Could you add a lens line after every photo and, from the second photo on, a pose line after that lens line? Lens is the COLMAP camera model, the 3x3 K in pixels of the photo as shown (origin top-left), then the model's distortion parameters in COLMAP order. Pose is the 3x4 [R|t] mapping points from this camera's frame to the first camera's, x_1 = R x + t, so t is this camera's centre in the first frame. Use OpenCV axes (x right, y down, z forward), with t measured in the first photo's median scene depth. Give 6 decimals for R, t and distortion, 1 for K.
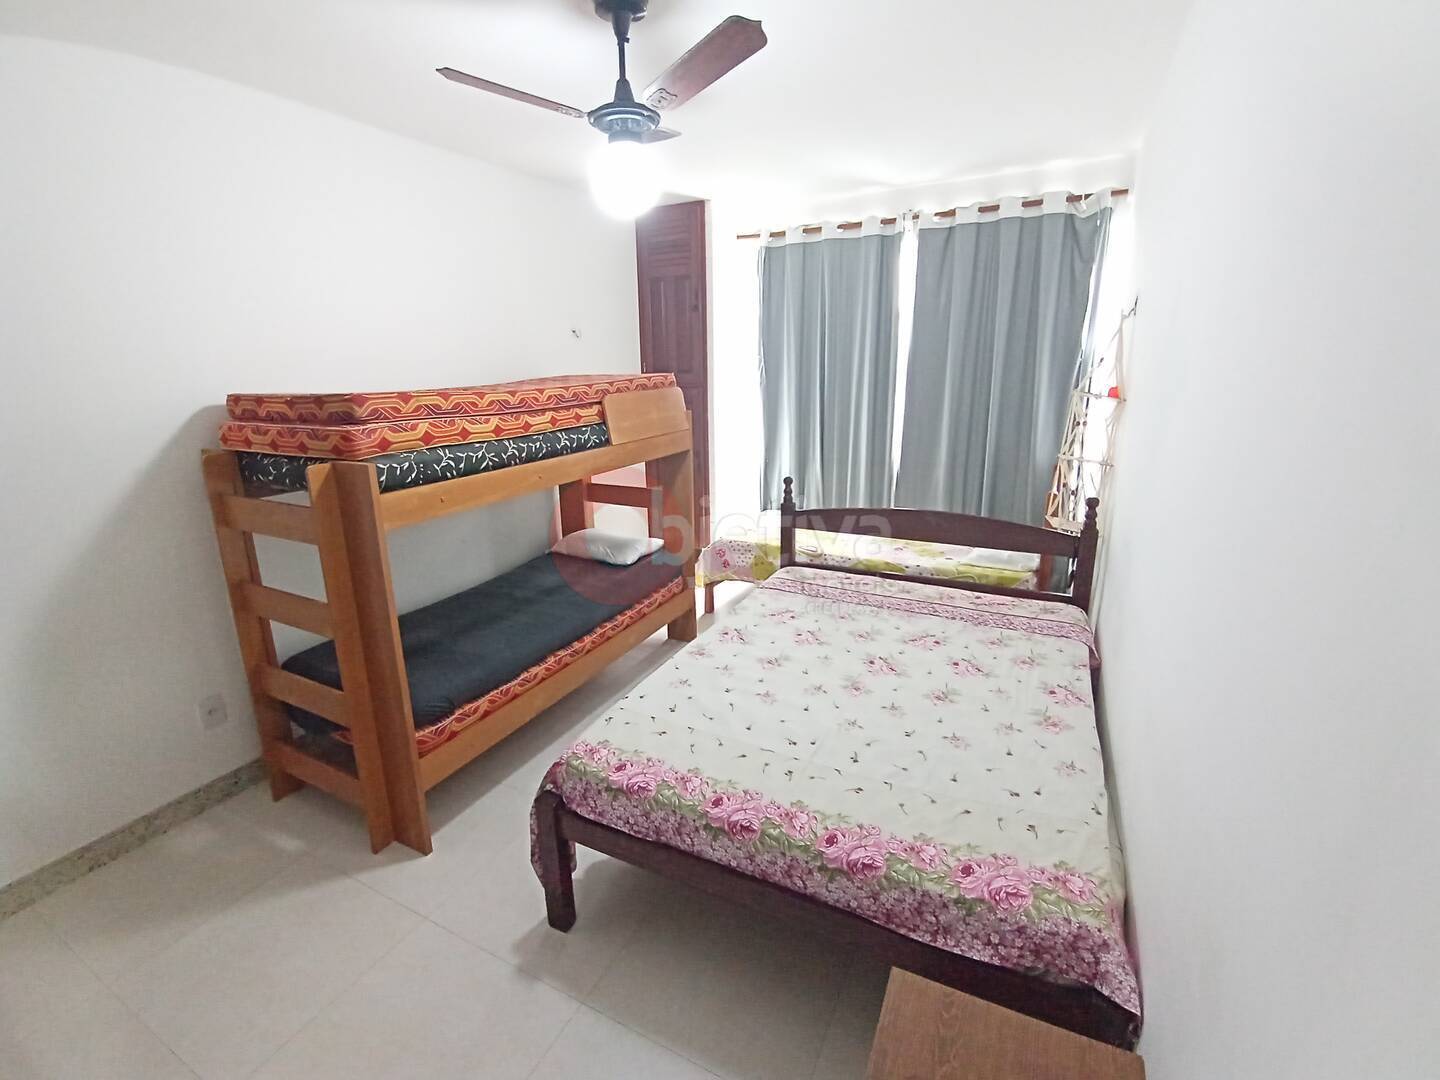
lens RADIAL K [[658.9, 0, 718.4], [0, 658.9, 530.8], [0, 0, 1]] dist [-0.021360, 0.002425]
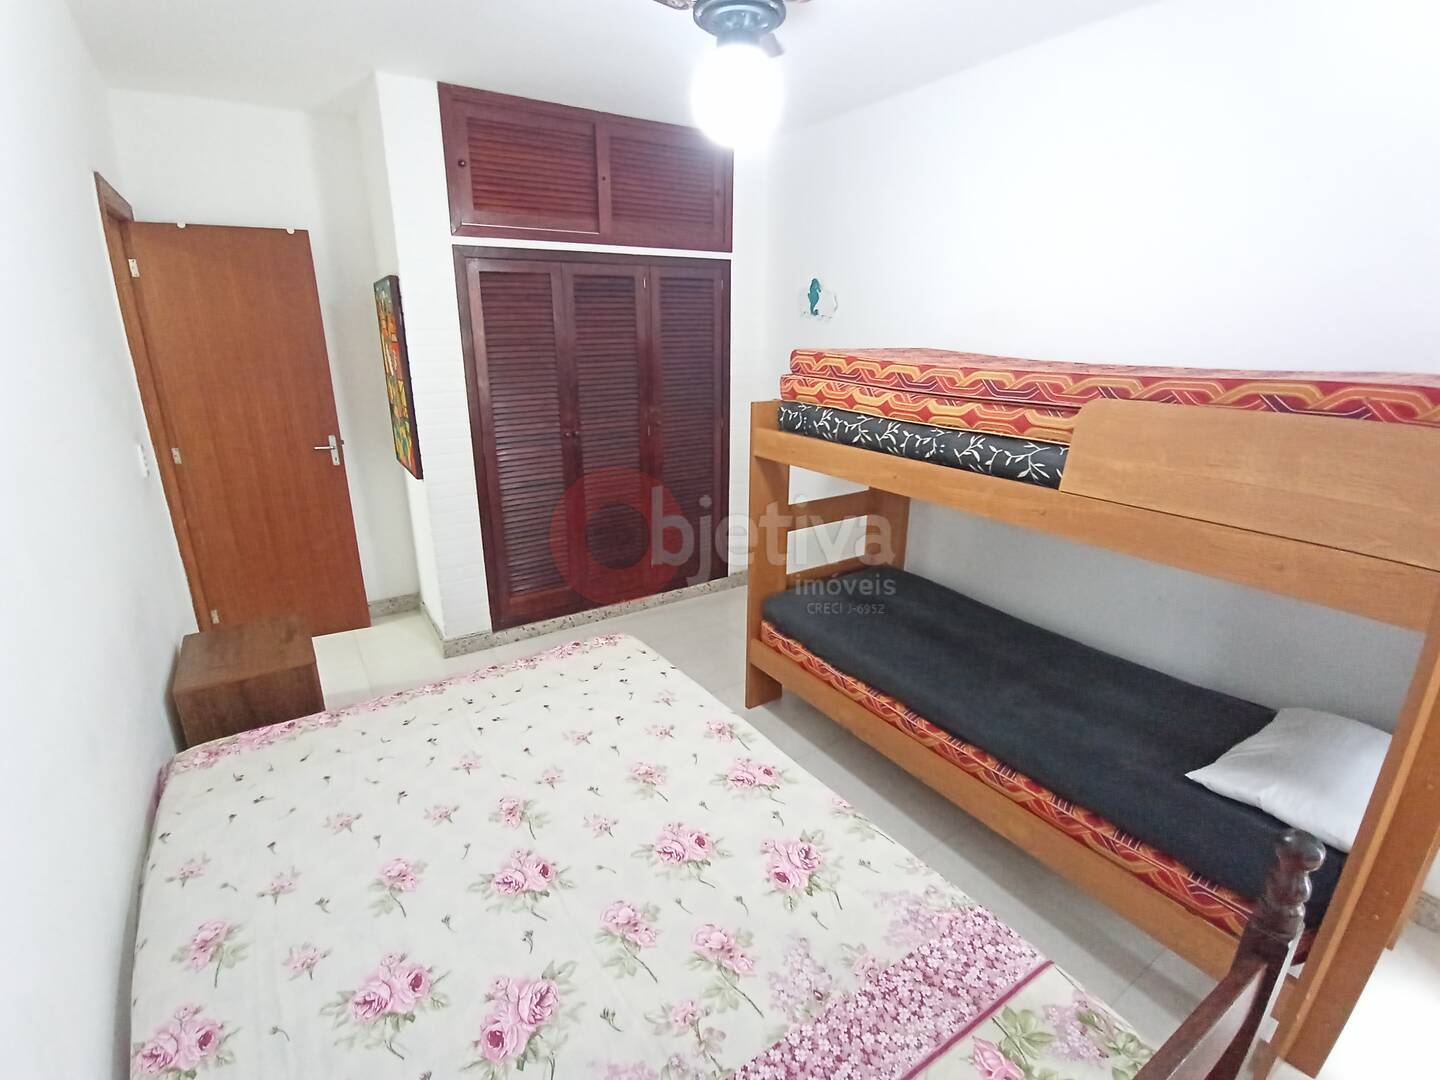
lens RADIAL K [[658.9, 0, 699.0], [0, 658.9, 551.3], [0, 0, 1]] dist [-0.021360, 0.002425]
pose [[-0.517139, 0.291748, -0.804643, 0.532257], [-0.214149, 0.866105, 0.451666, -0.323587], [0.828678, 0.405888, -0.385419, 1.195353]]
